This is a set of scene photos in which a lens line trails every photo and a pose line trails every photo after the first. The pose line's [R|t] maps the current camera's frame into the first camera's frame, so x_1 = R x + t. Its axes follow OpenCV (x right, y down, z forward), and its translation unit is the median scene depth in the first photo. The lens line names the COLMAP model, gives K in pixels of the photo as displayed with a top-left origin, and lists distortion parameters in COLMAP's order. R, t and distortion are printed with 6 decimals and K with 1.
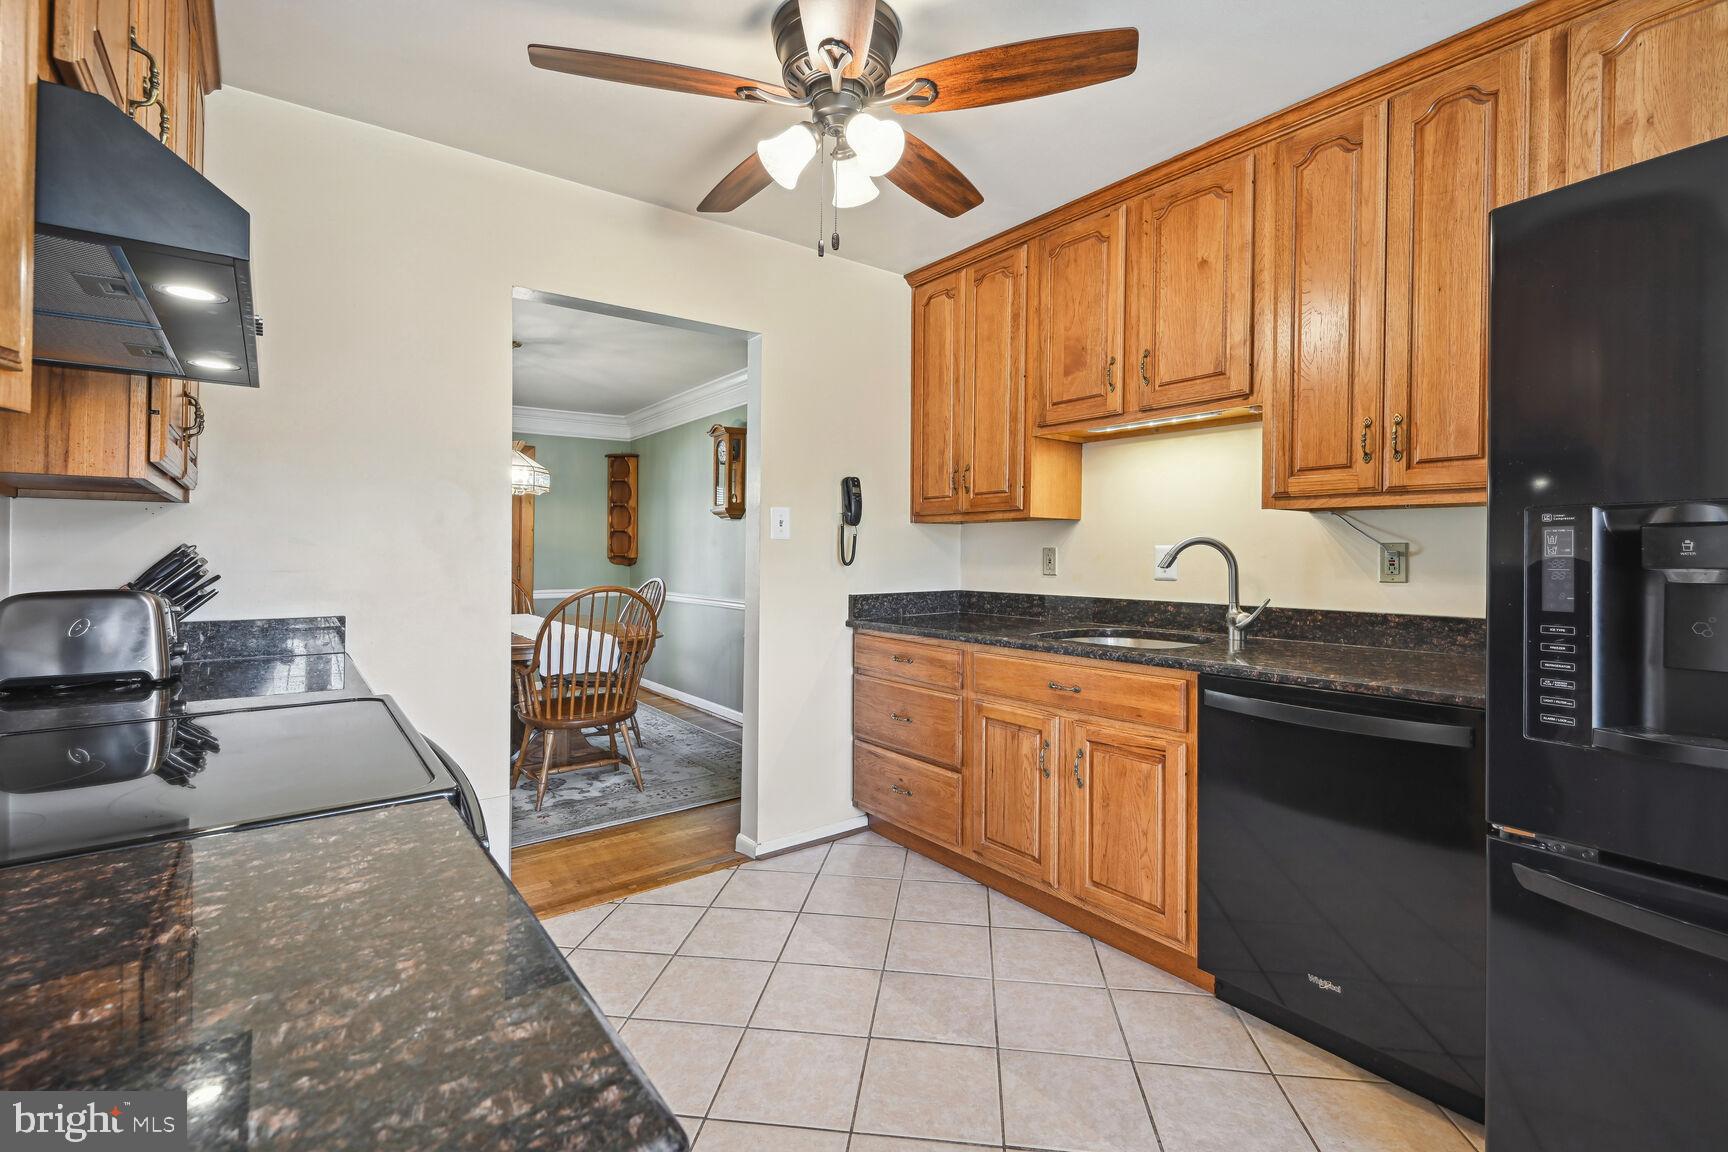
lens RADIAL K [[781.7, 0, 865.1], [0, 781.7, 554.4], [0, 0, 1]] dist [-0.000076, -0.000060]
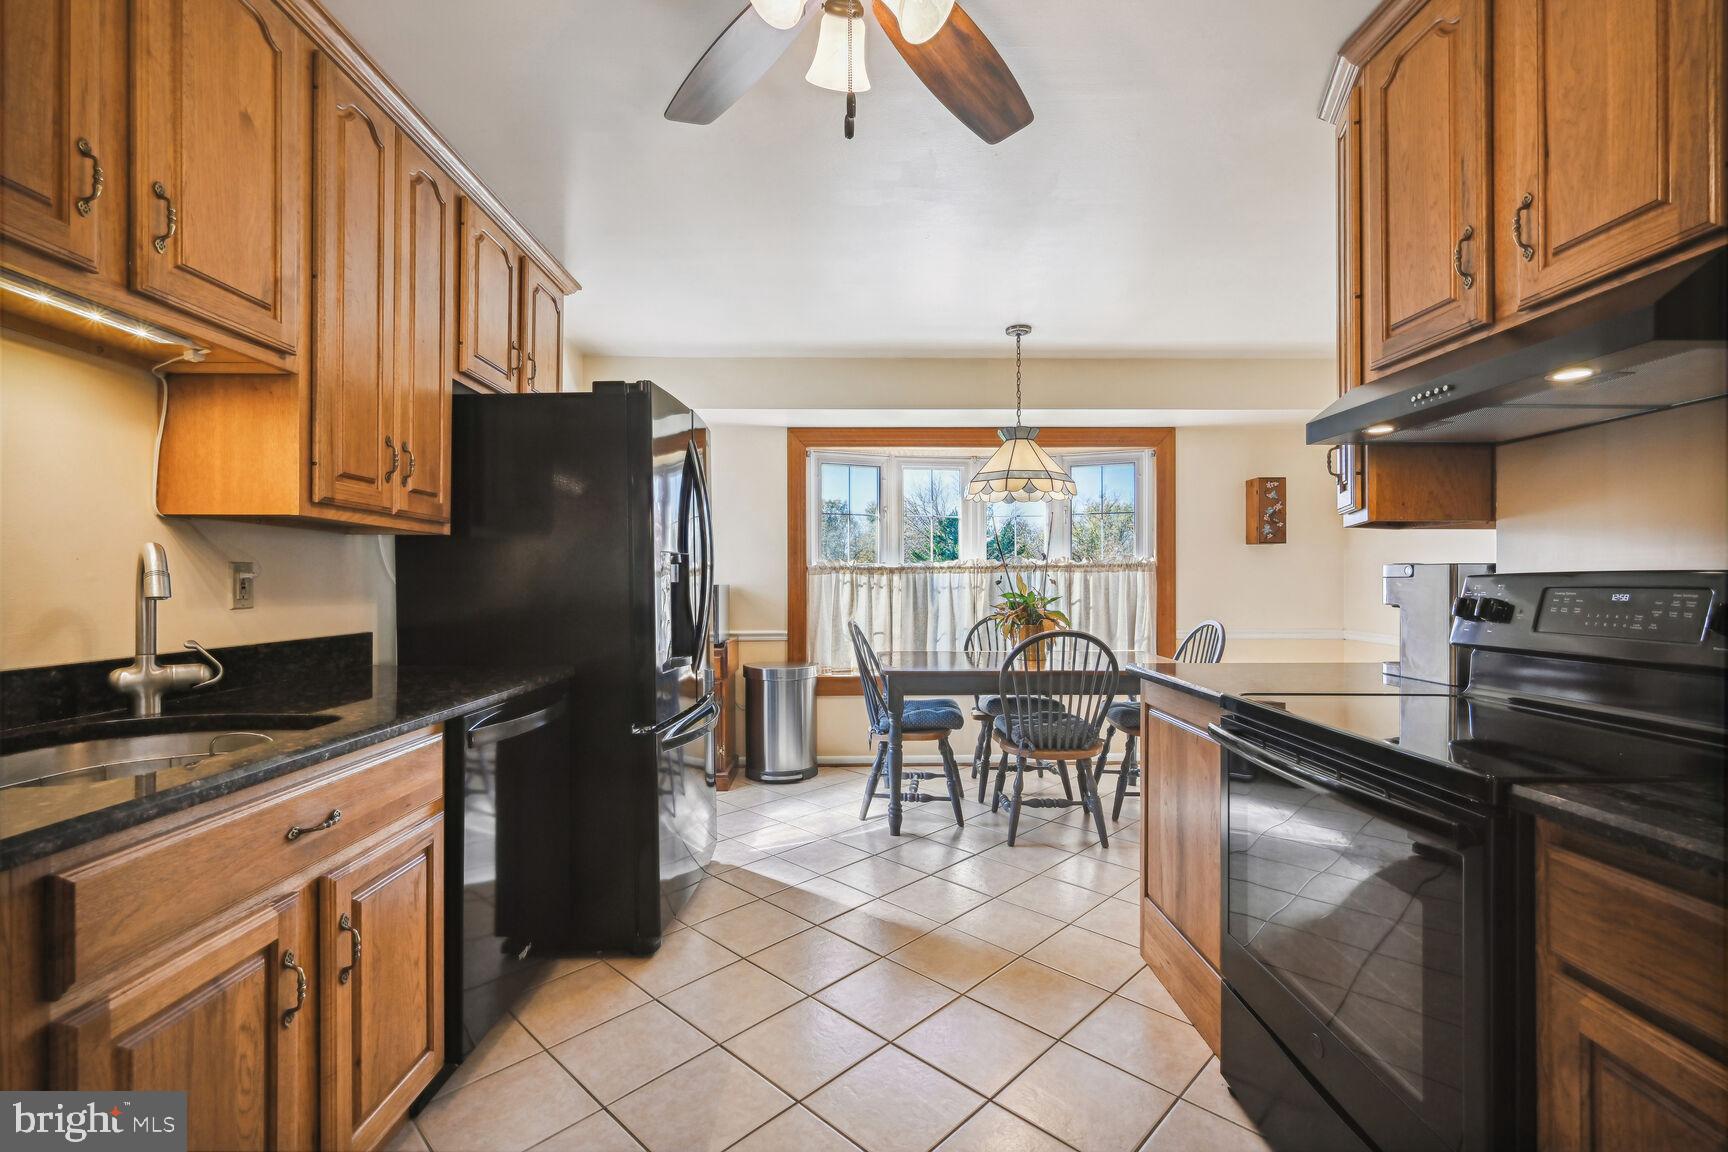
lens RADIAL K [[760.9, 0, 865.5], [0, 760.9, 579.7], [0, 0, 1]] dist [-0.001068, -0.000037]
pose [[-0.802726, -0.002355, 0.596344, -0.313356], [-0.003399, 0.999994, -0.000625, 0.003097], [-0.596339, -0.002529, -0.802729, 1.082859]]
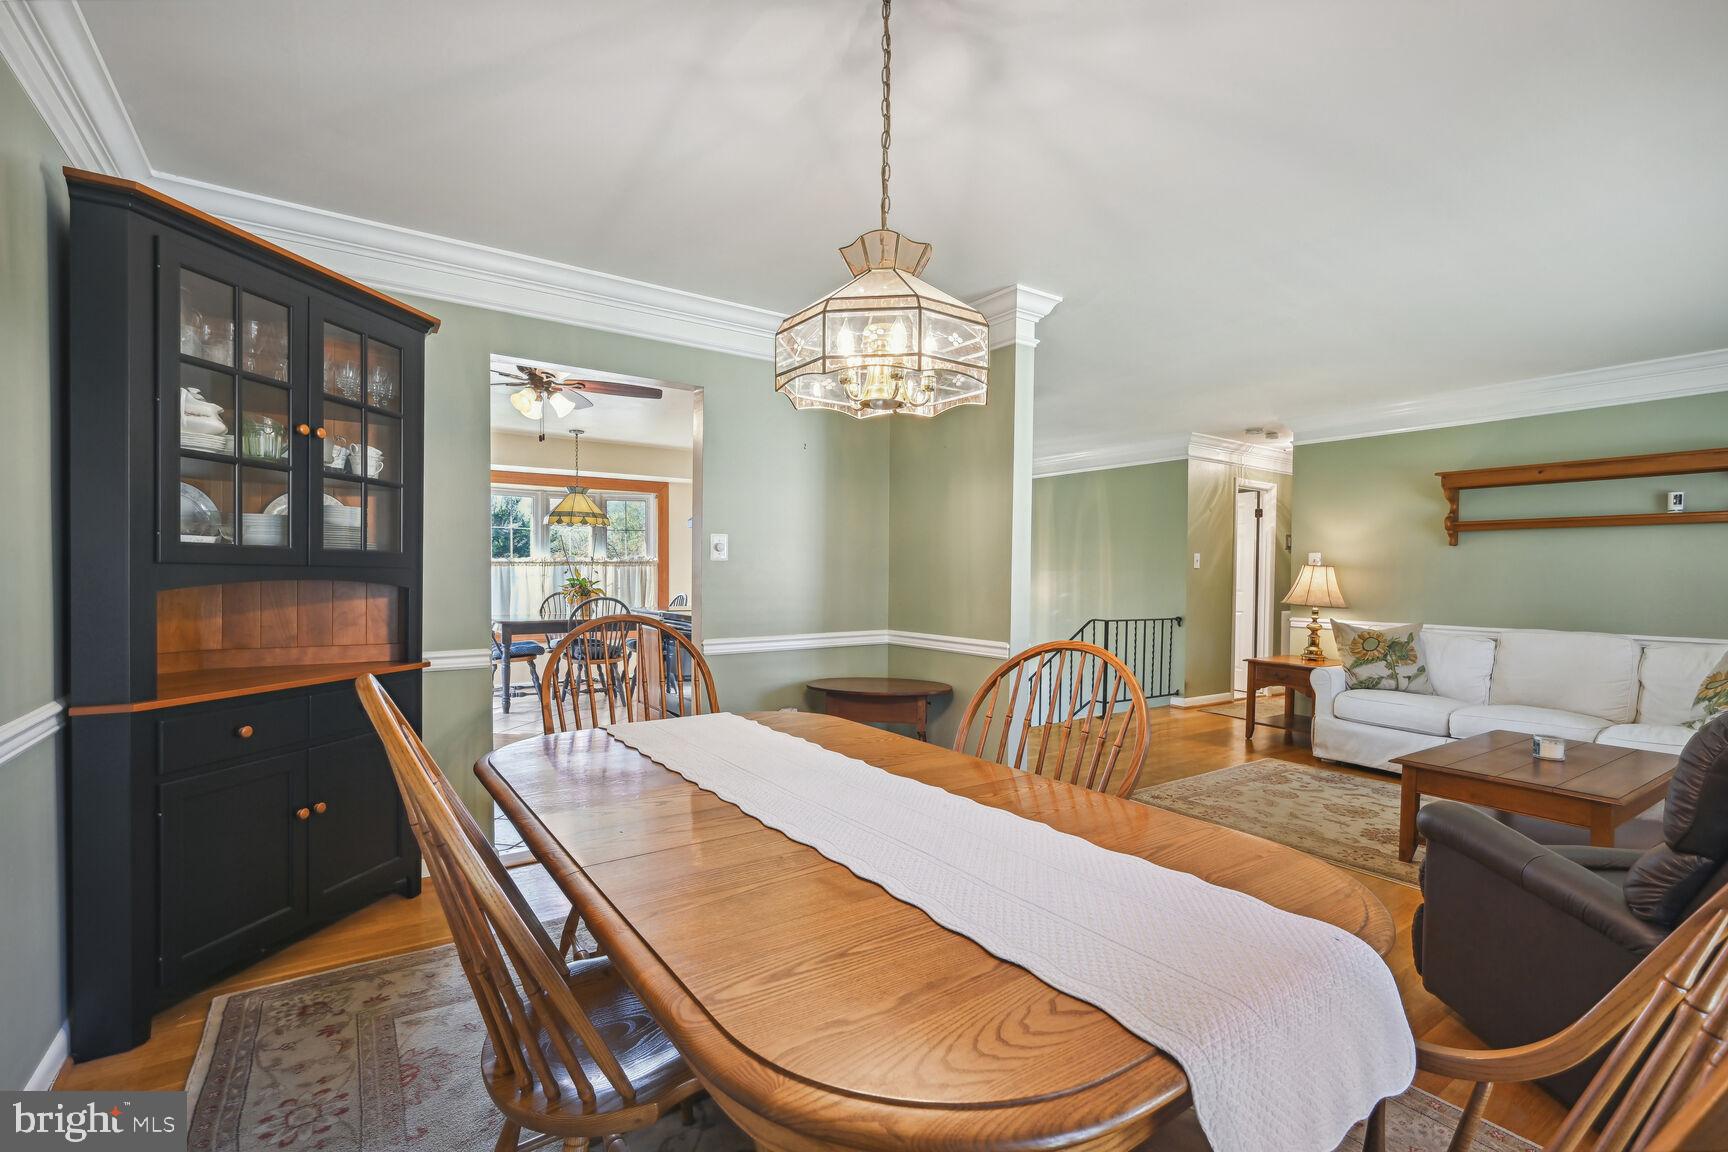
lens RADIAL K [[773.4, 0, 870.0], [0, 773.4, 587.7], [0, 0, 1]] dist [-0.001671, -0.000210]
pose [[-0.999004, -0.010148, 0.043443, -0.794238], [-0.009352, 0.999785, 0.018485, 0.000668], [-0.043621, 0.018060, -0.998885, 2.331273]]
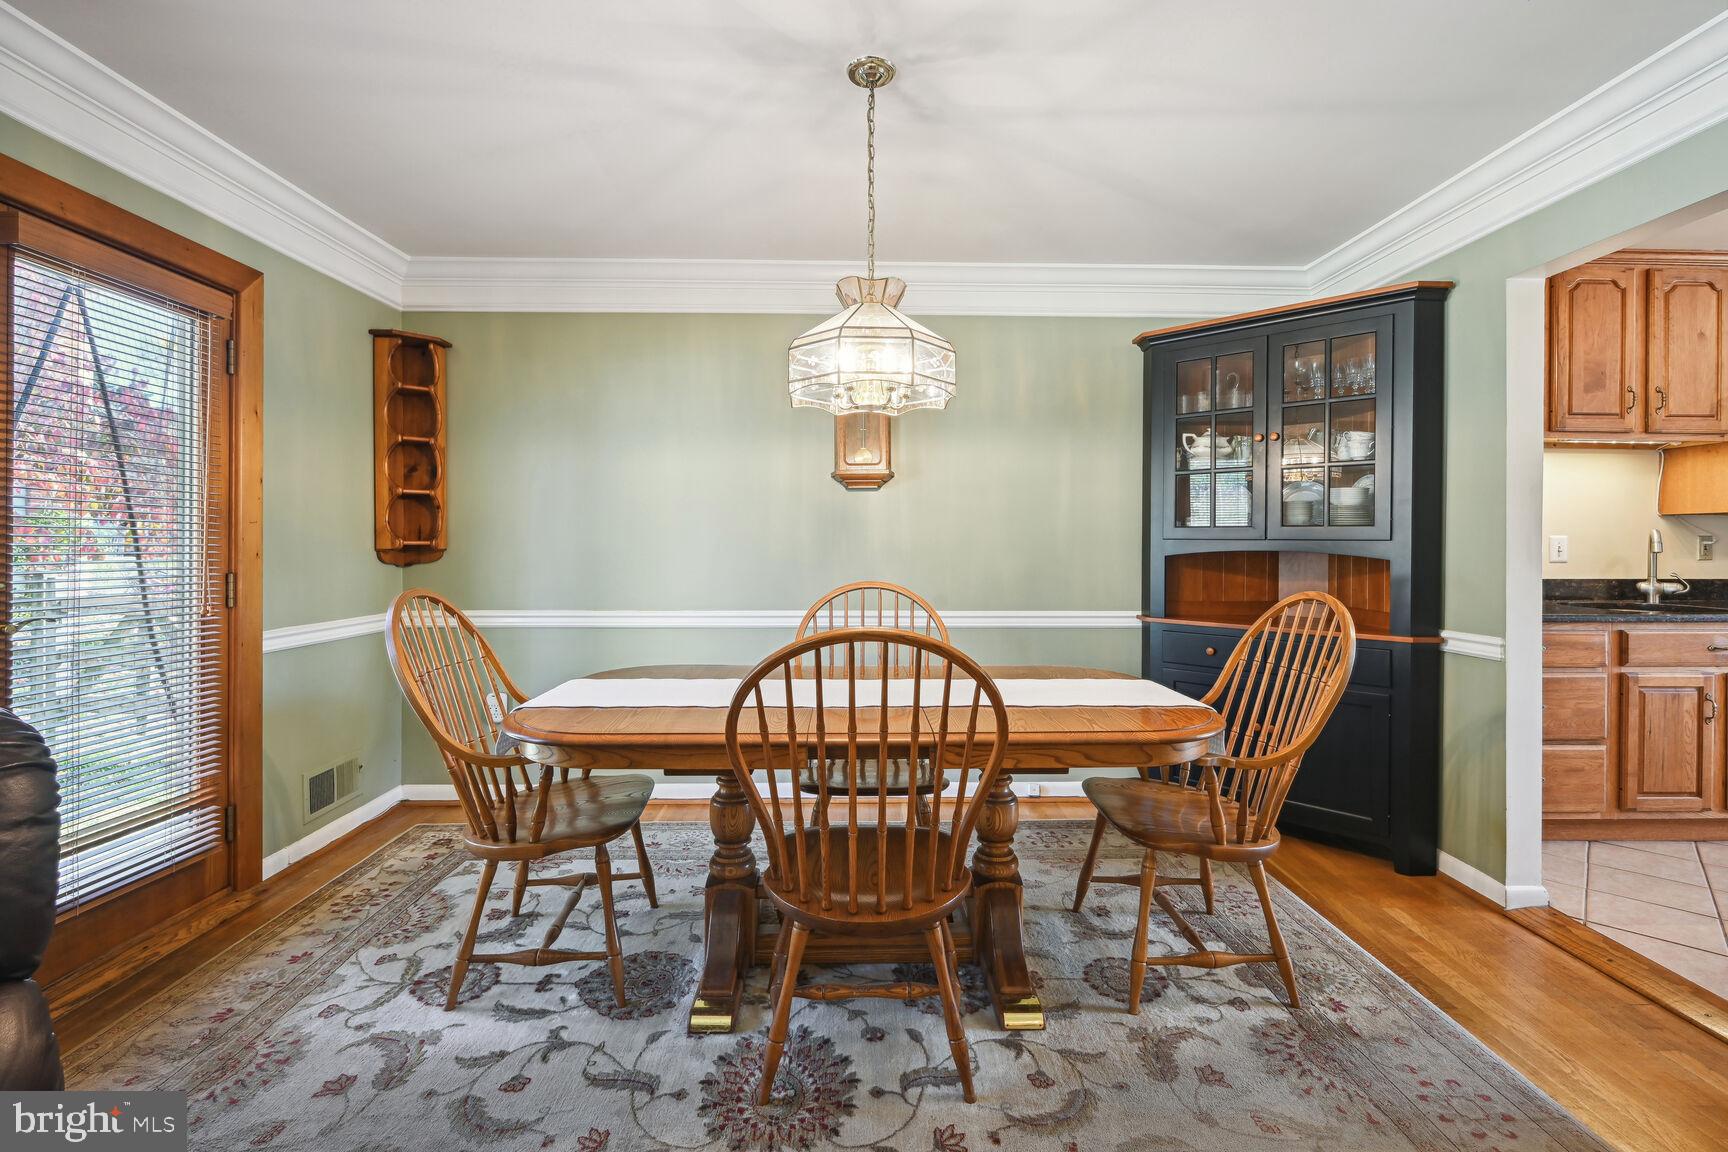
lens RADIAL K [[764.5, 0, 871.1], [0, 764.5, 546.6], [0, 0, 1]] dist [-0.002674, -0.000383]
pose [[0.589992, -0.003787, 0.807400, -1.402065], [-0.004030, 0.999963, 0.007635, 0.002659], [-0.807399, -0.007759, 0.589955, 1.261502]]
